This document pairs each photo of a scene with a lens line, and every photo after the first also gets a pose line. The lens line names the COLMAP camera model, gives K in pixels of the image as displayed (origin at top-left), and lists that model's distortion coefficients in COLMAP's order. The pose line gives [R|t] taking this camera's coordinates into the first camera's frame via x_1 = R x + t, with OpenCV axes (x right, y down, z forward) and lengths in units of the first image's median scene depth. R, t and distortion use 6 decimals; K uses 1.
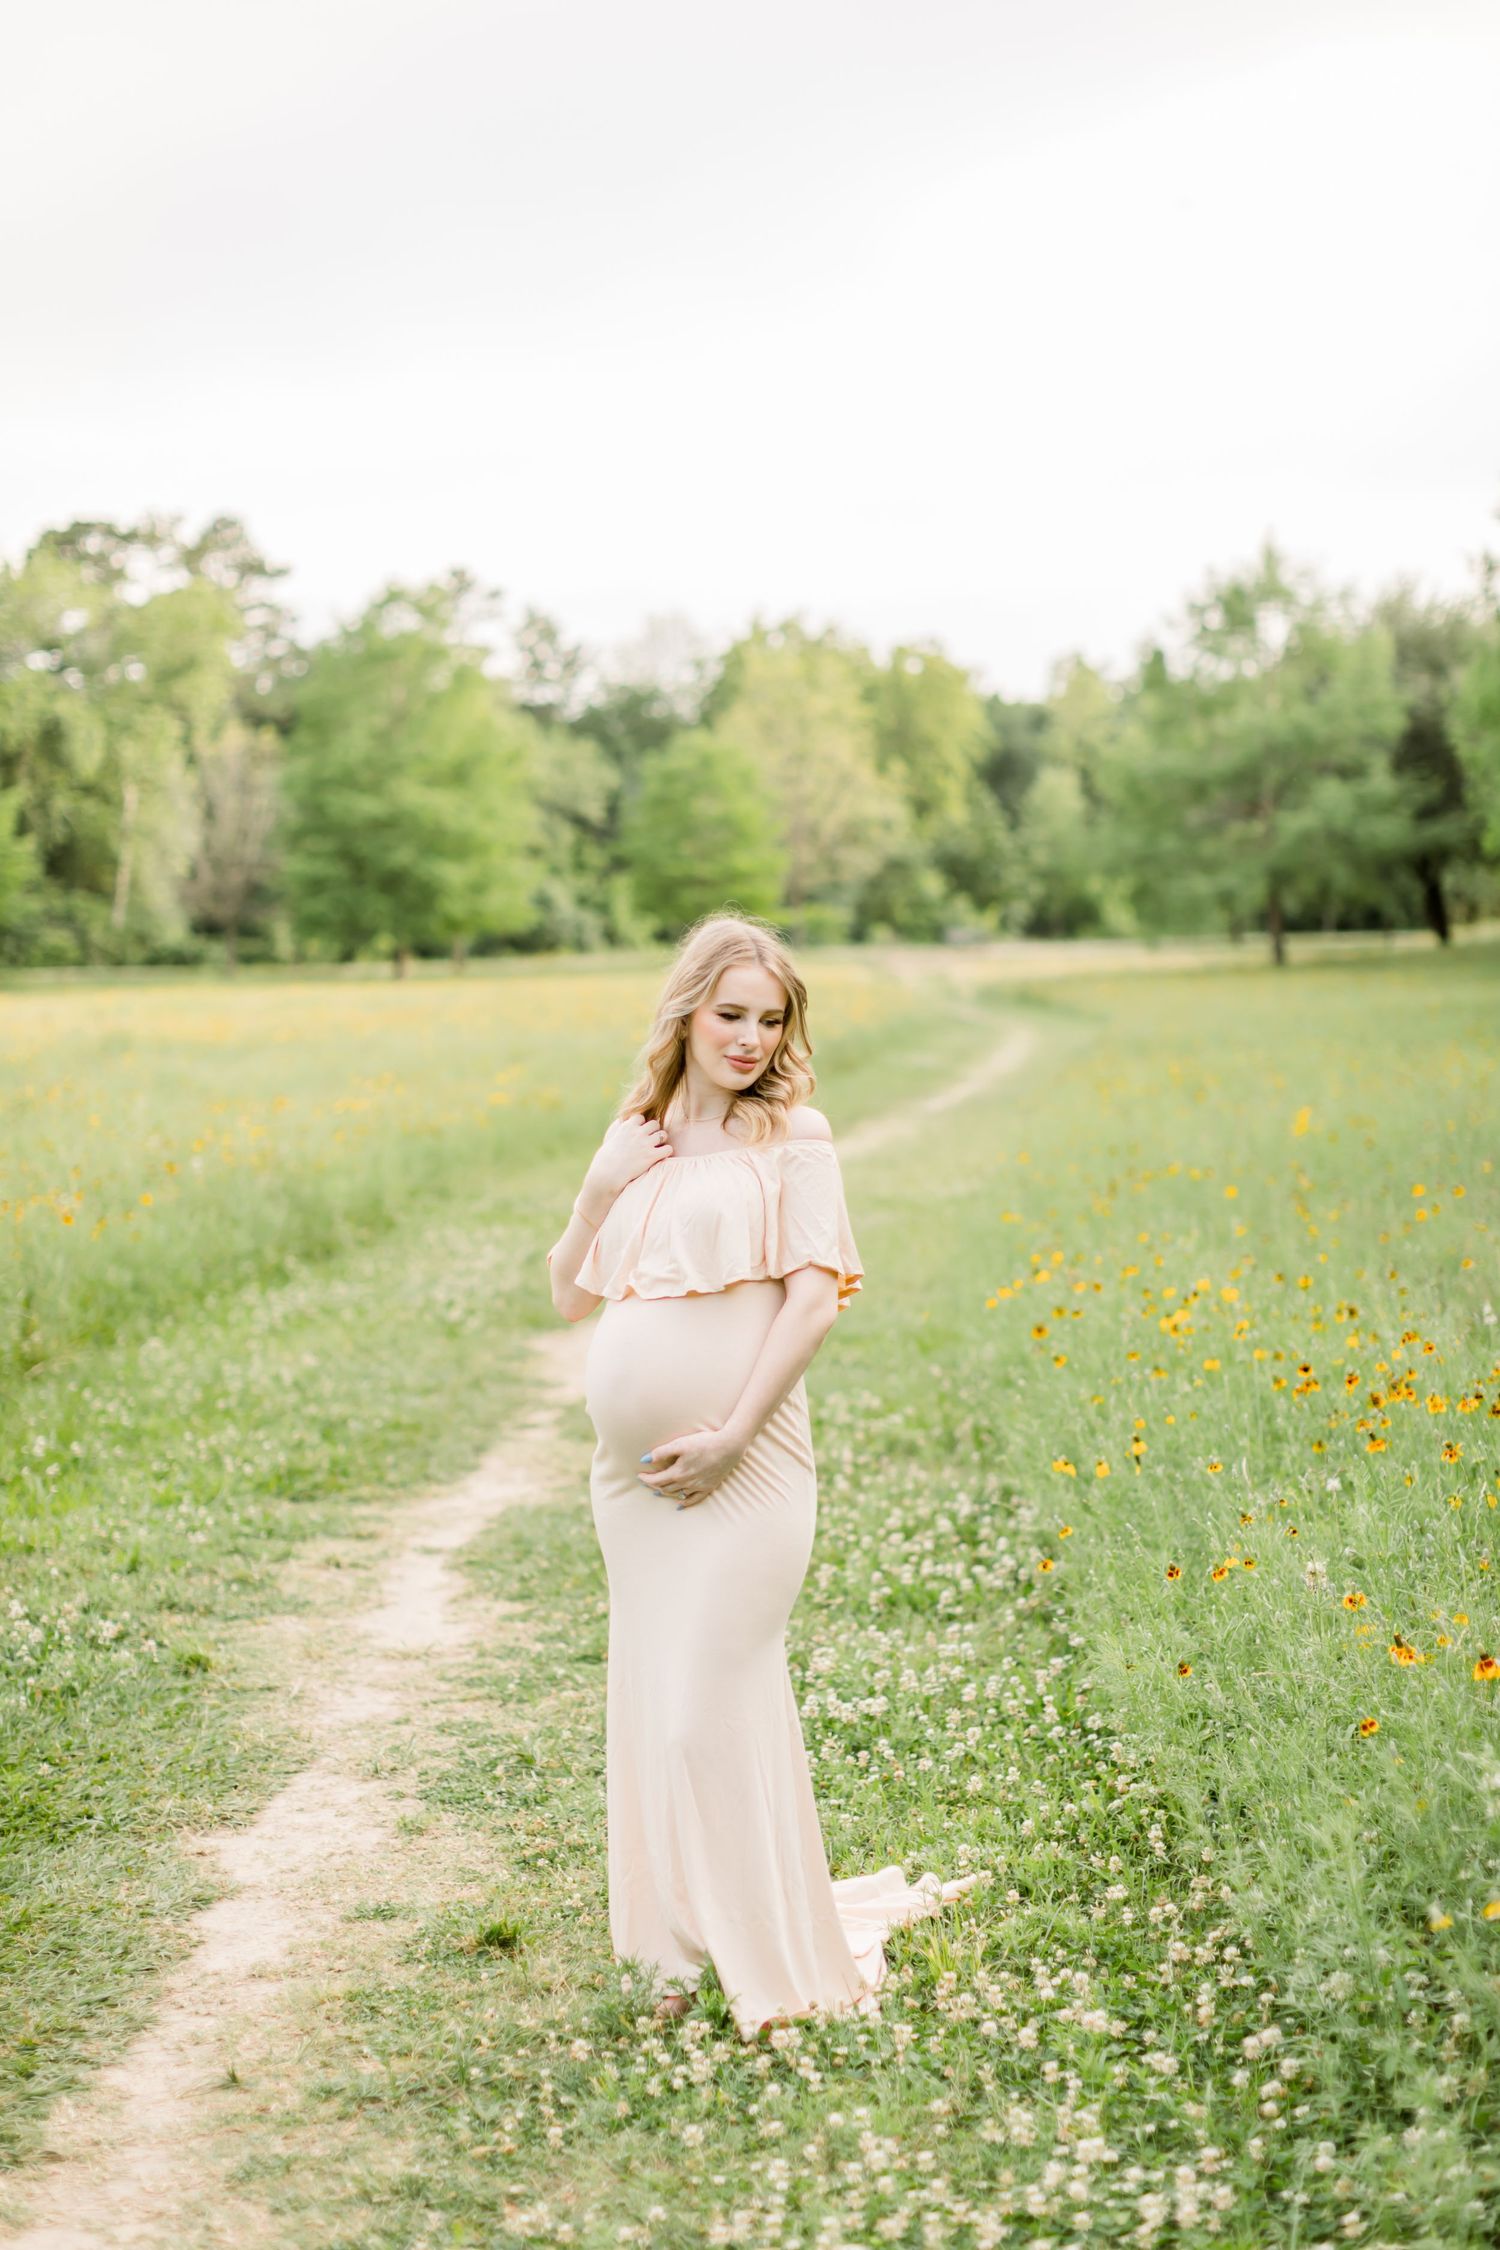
lens RADIAL K [[3252.3, 0, 743.6], [0, 3252.3, 1145.0], [0, 0, 1]] dist [0.027151, 0.000000]
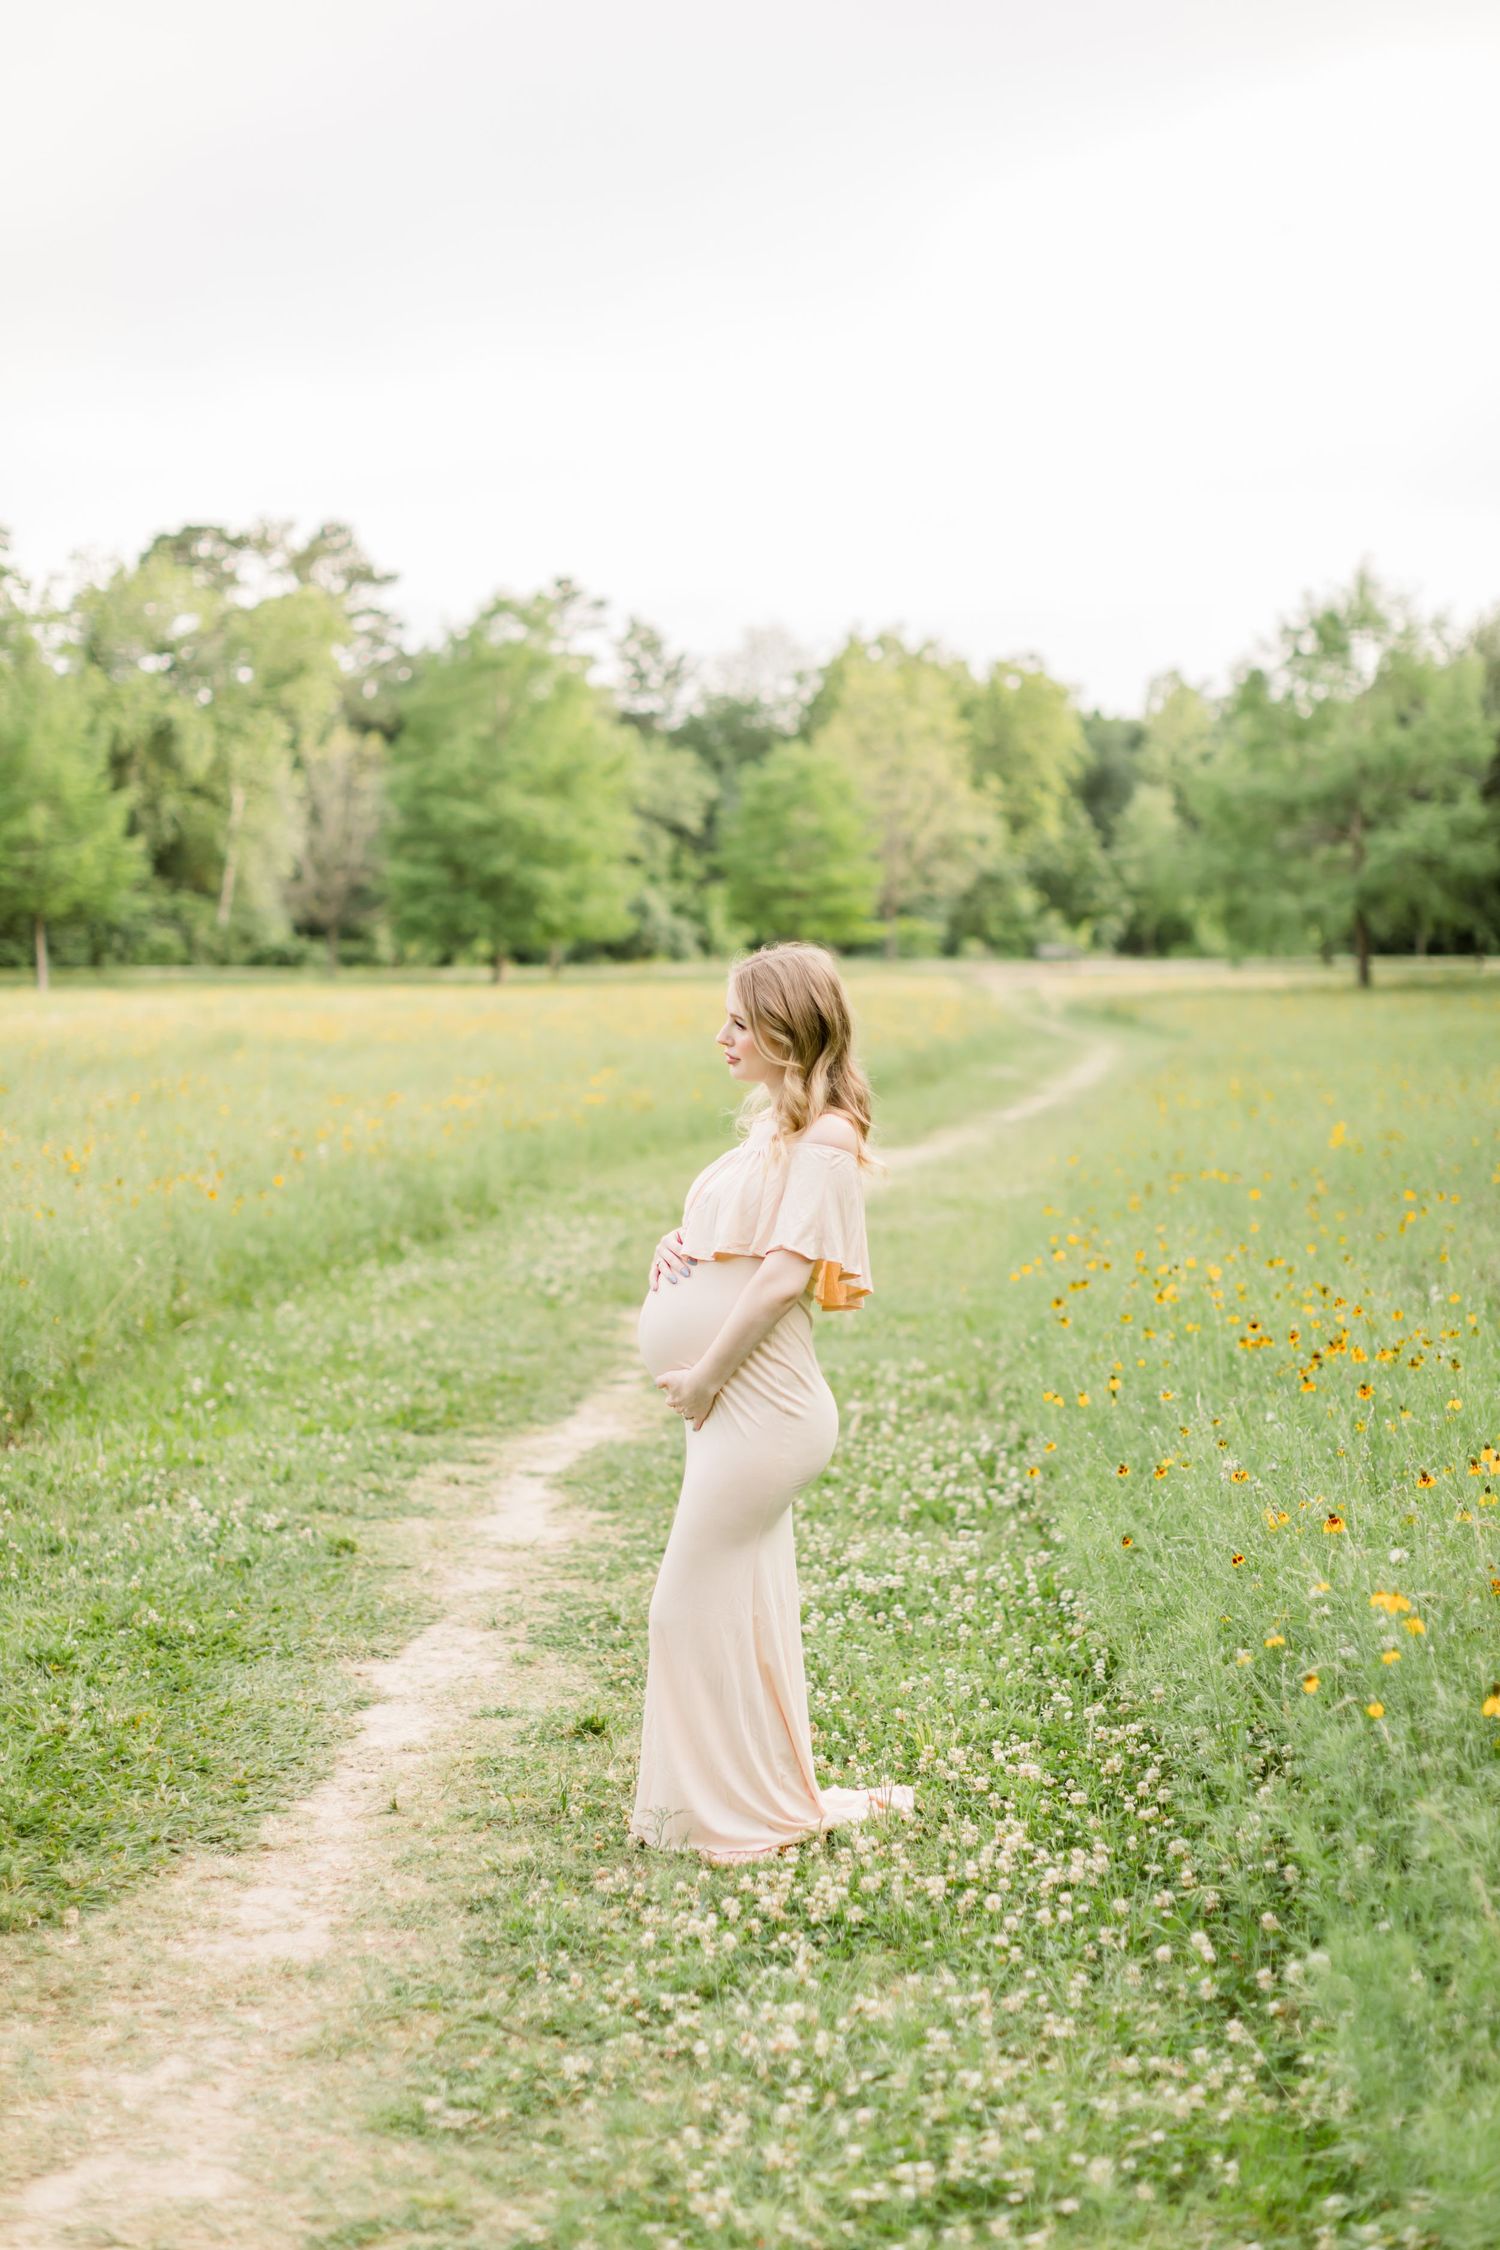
lens RADIAL K [[3252.3, 0, 747.3], [0, 3252.3, 1192.3], [0, 0, 1]] dist [0.027151, 0.000000]
pose [[0.999404, 0.021884, -0.026701, 0.001475], [-0.021573, 0.999697, 0.011883, 0.000973], [0.026953, -0.011300, 0.999573, -0.025216]]
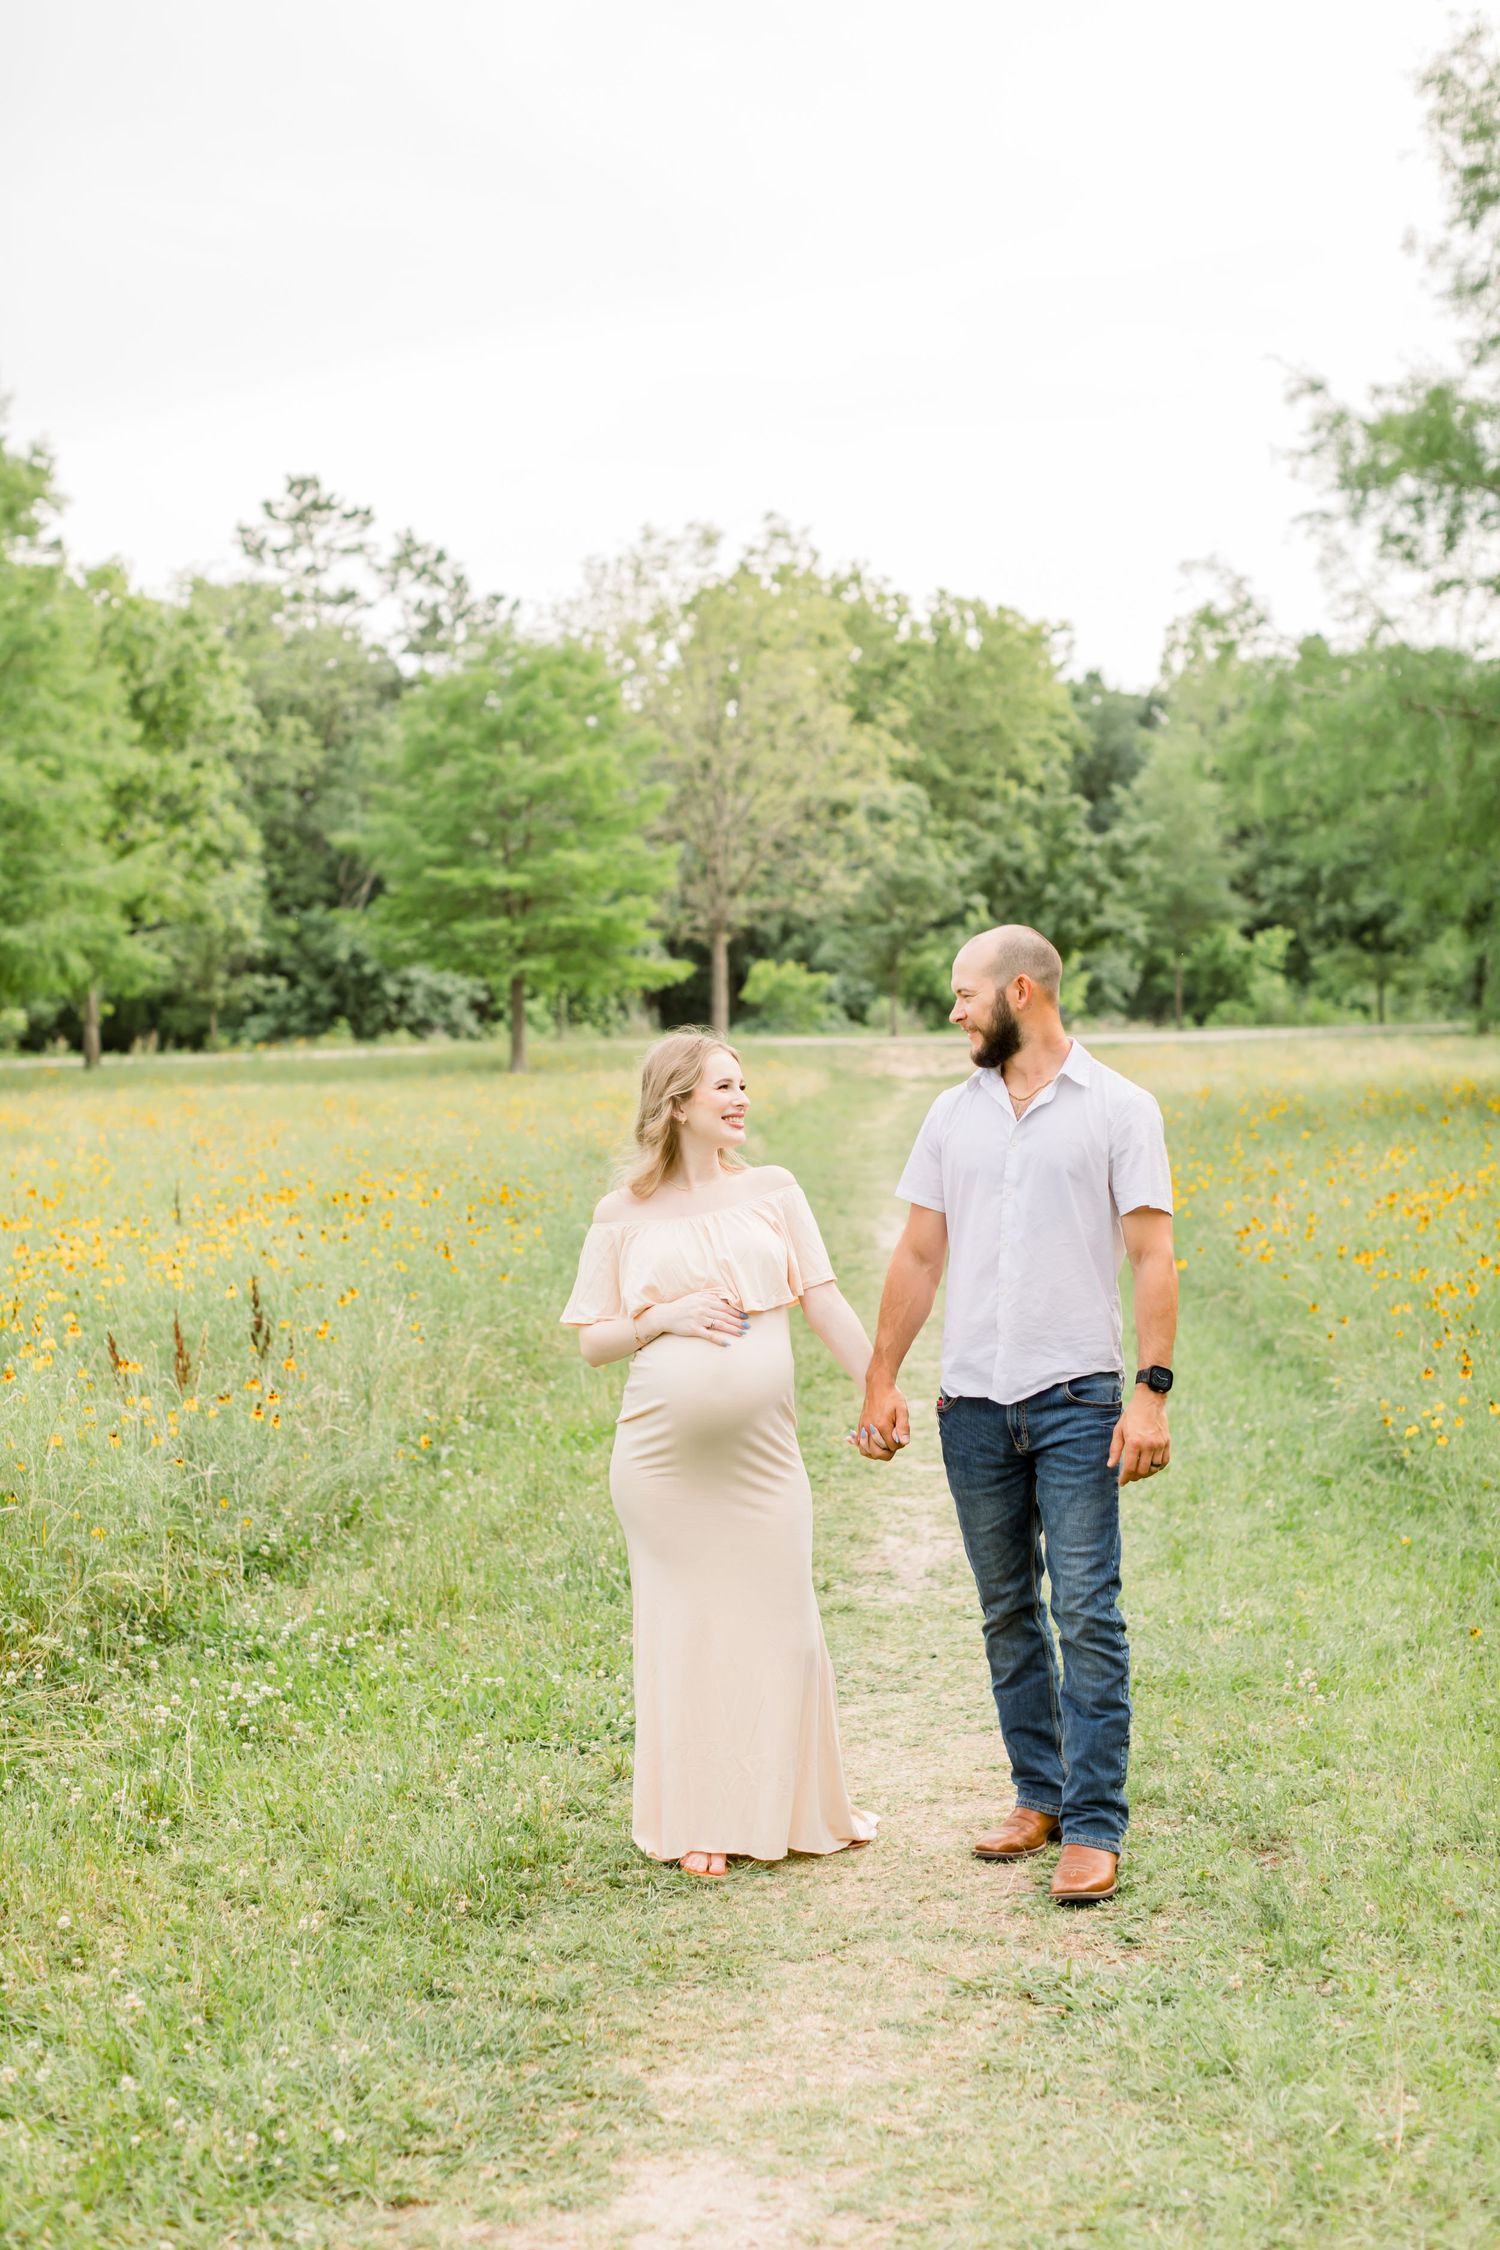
lens RADIAL K [[3252.3, 0, 758.9], [0, 3252.3, 1142.4], [0, 0, 1]] dist [0.027151, 0.000000]
pose [[0.999564, 0.005716, -0.028962, 0.065169], [-0.006479, 0.999632, -0.026333, -0.042564], [0.028801, 0.026509, 0.999234, 0.708773]]
